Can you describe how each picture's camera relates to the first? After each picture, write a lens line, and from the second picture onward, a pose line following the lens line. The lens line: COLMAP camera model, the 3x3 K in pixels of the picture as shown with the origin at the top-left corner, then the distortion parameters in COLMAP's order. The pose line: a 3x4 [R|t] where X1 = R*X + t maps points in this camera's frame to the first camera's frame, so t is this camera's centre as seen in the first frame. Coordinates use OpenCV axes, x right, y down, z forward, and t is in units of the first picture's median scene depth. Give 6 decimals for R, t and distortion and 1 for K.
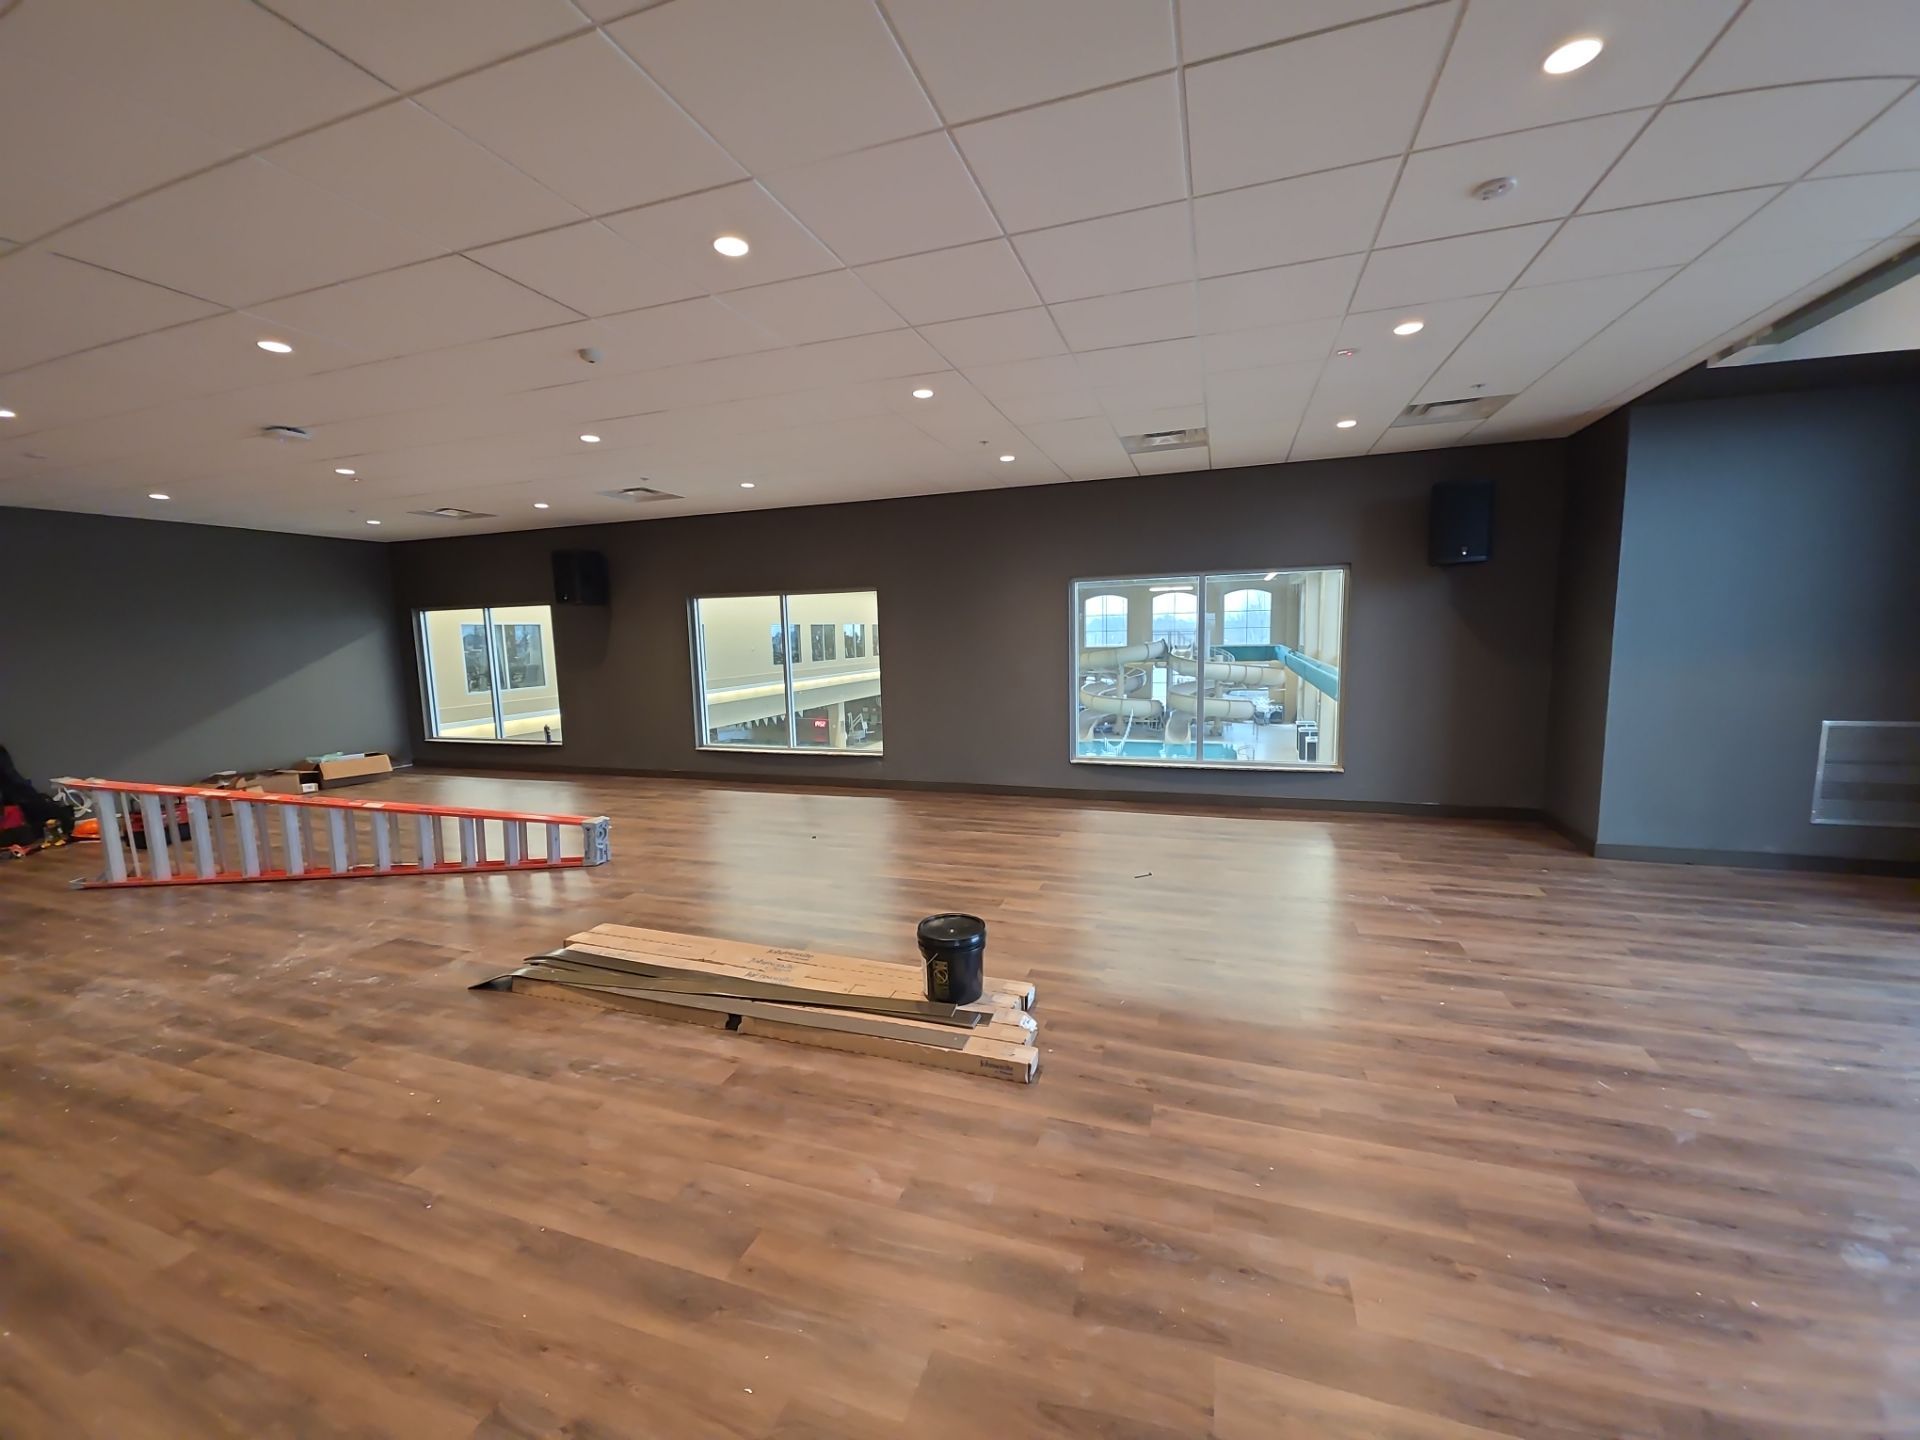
lens RADIAL K [[758.3, 0, 955.7], [0, 758.3, 726.3], [0, 0, 1]] dist [0.006644, -0.005372]
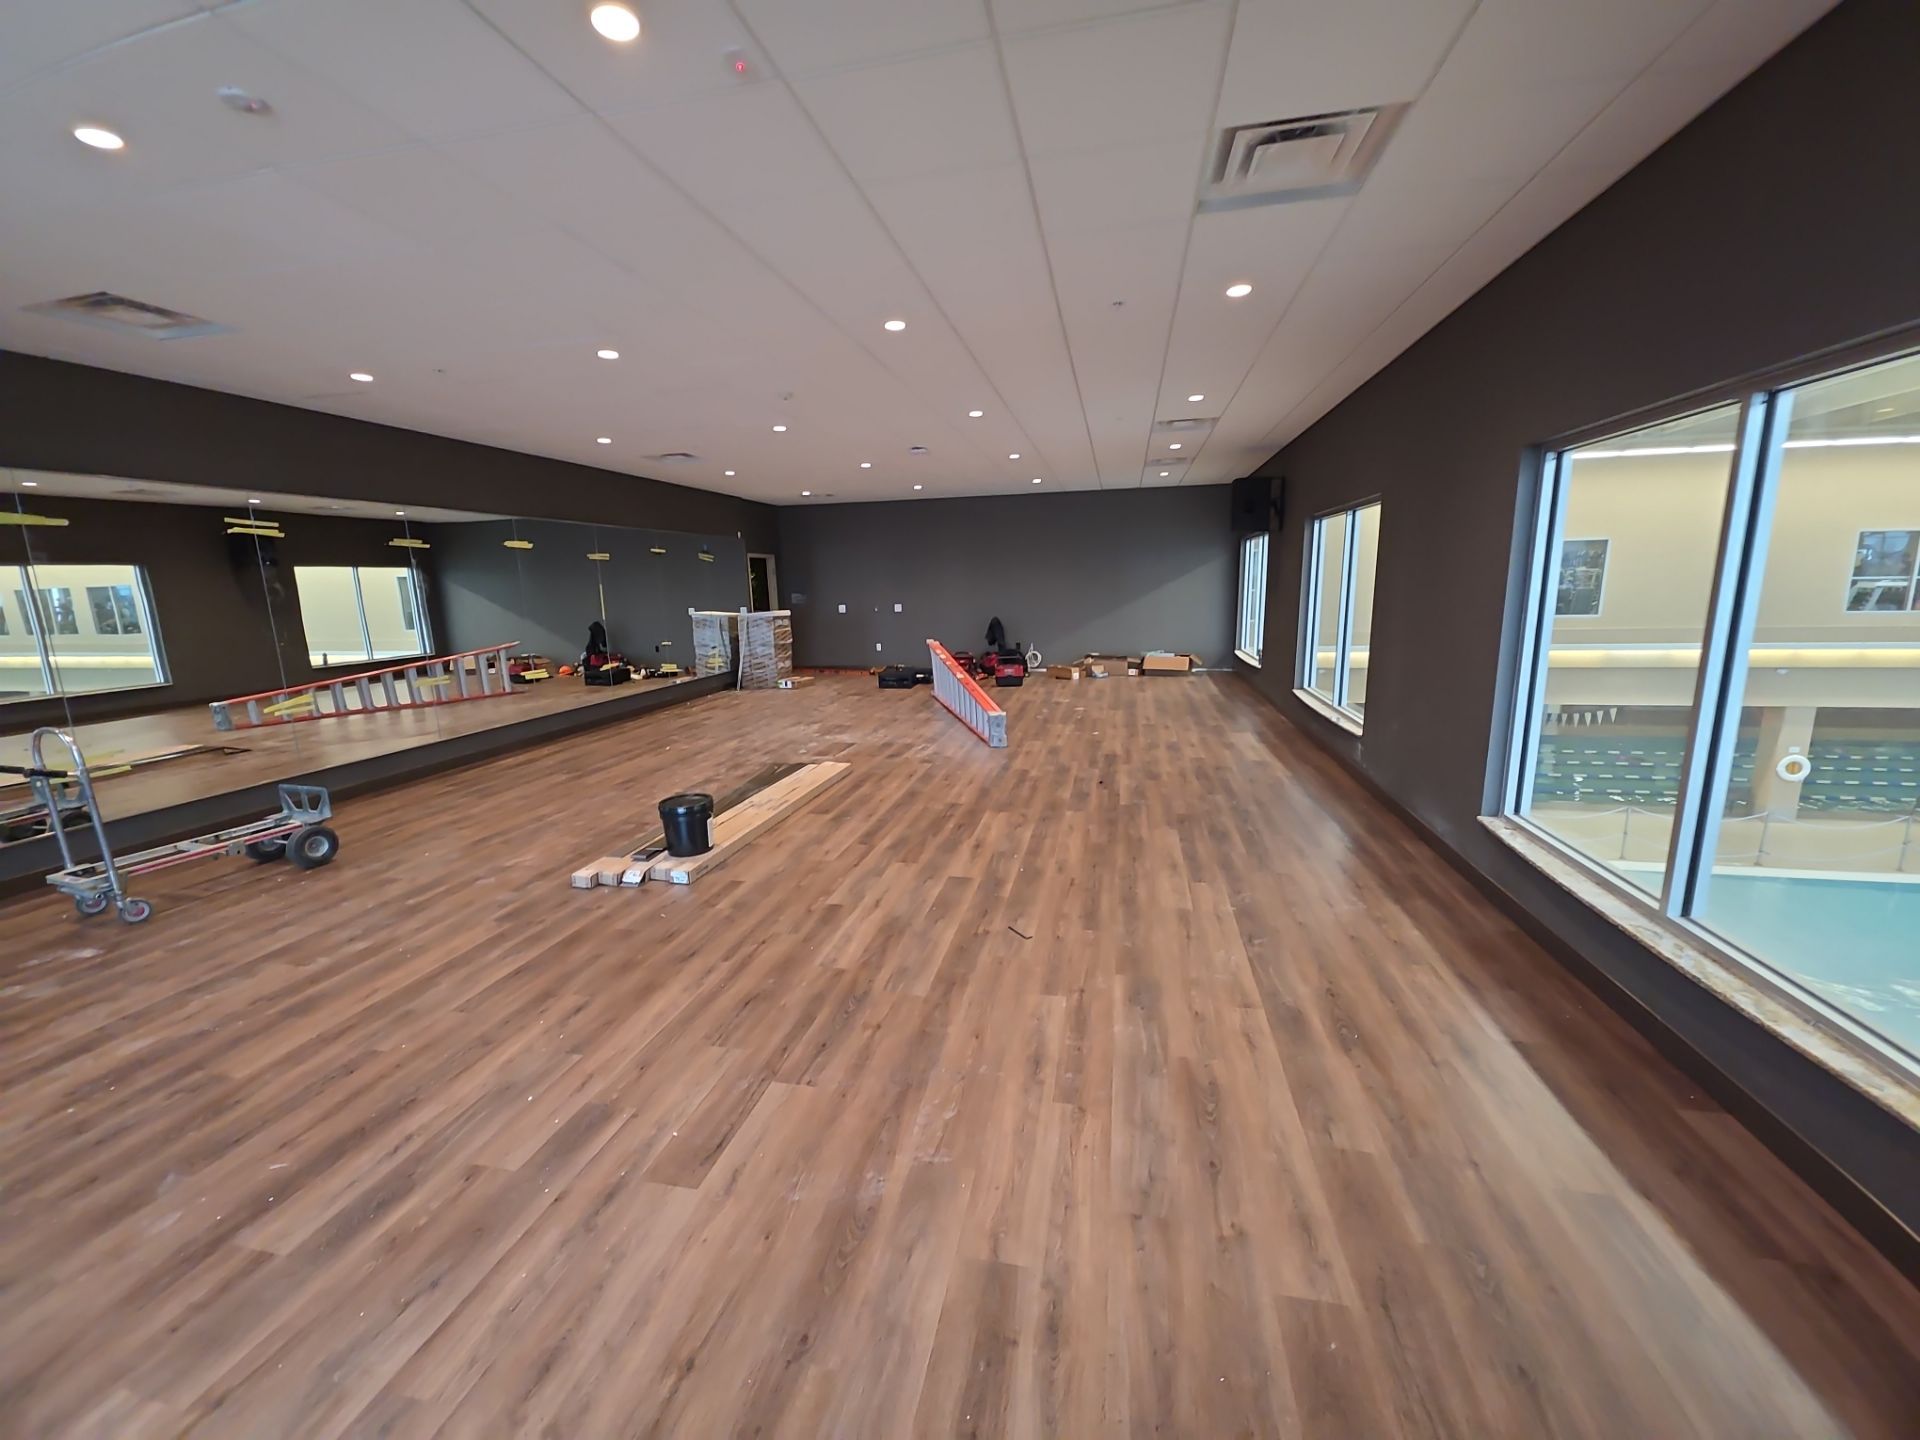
lens RADIAL K [[758.3, 0, 960.4], [0, 758.3, 723.0], [0, 0, 1]] dist [0.006644, -0.005372]
pose [[0.127933, 0.205650, -0.970227, 1.551707], [-0.102136, 0.975797, 0.193363, -0.209456], [0.986510, 0.074357, 0.145841, 1.482496]]
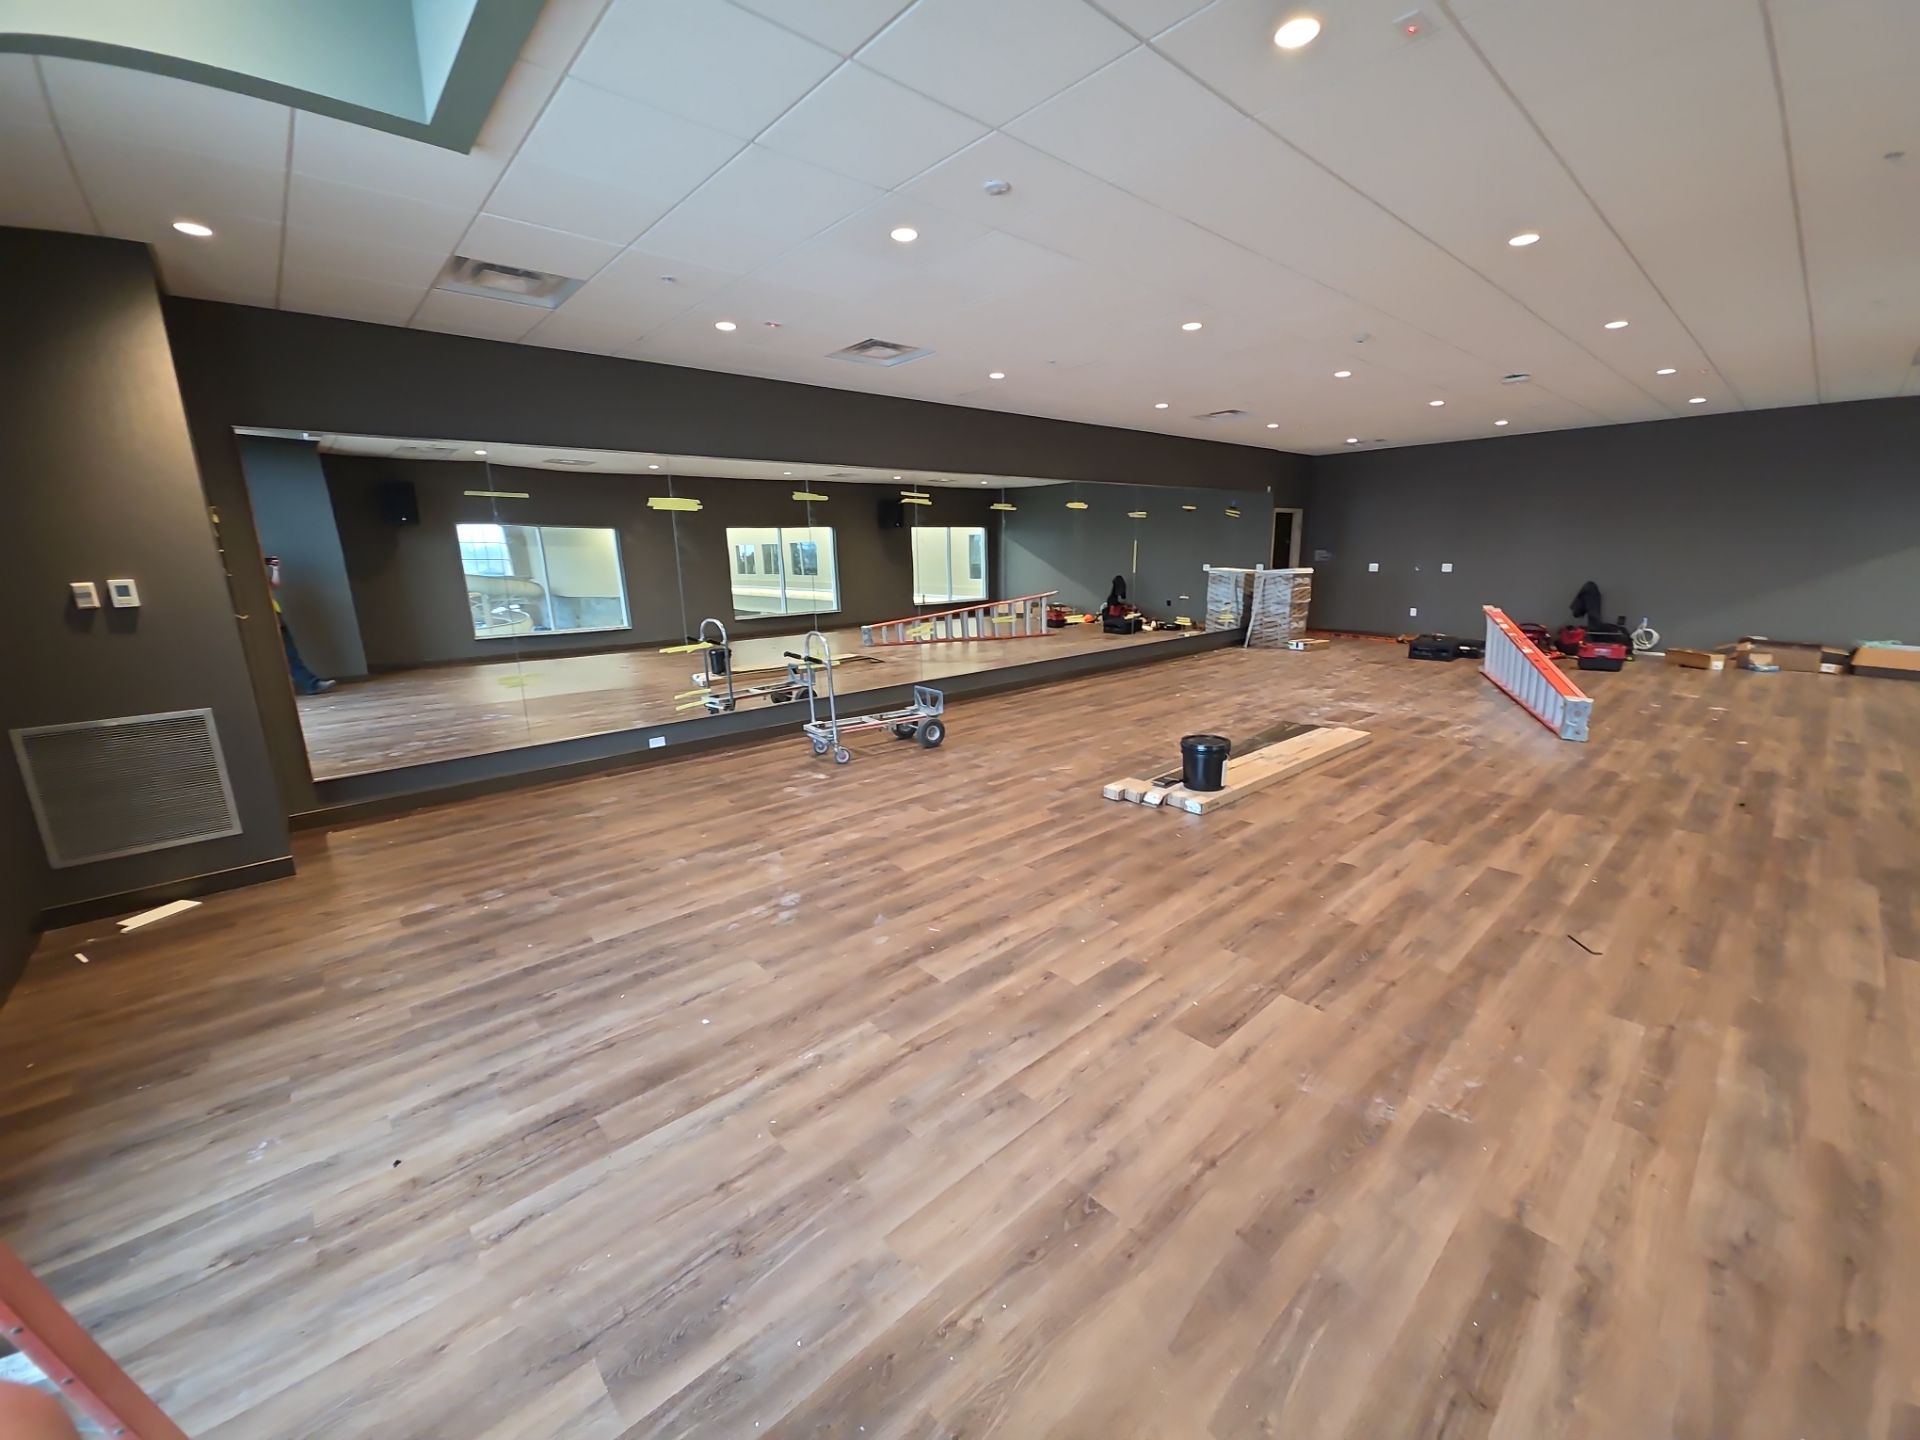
lens RADIAL K [[758.3, 0, 952.2], [0, 758.3, 728.8], [0, 0, 1]] dist [0.006644, -0.005372]
pose [[-0.486858, 0.236519, -0.840849, 1.697273], [-0.073069, 0.948240, 0.309034, -0.202708], [0.870419, 0.211896, -0.444376, 1.419574]]
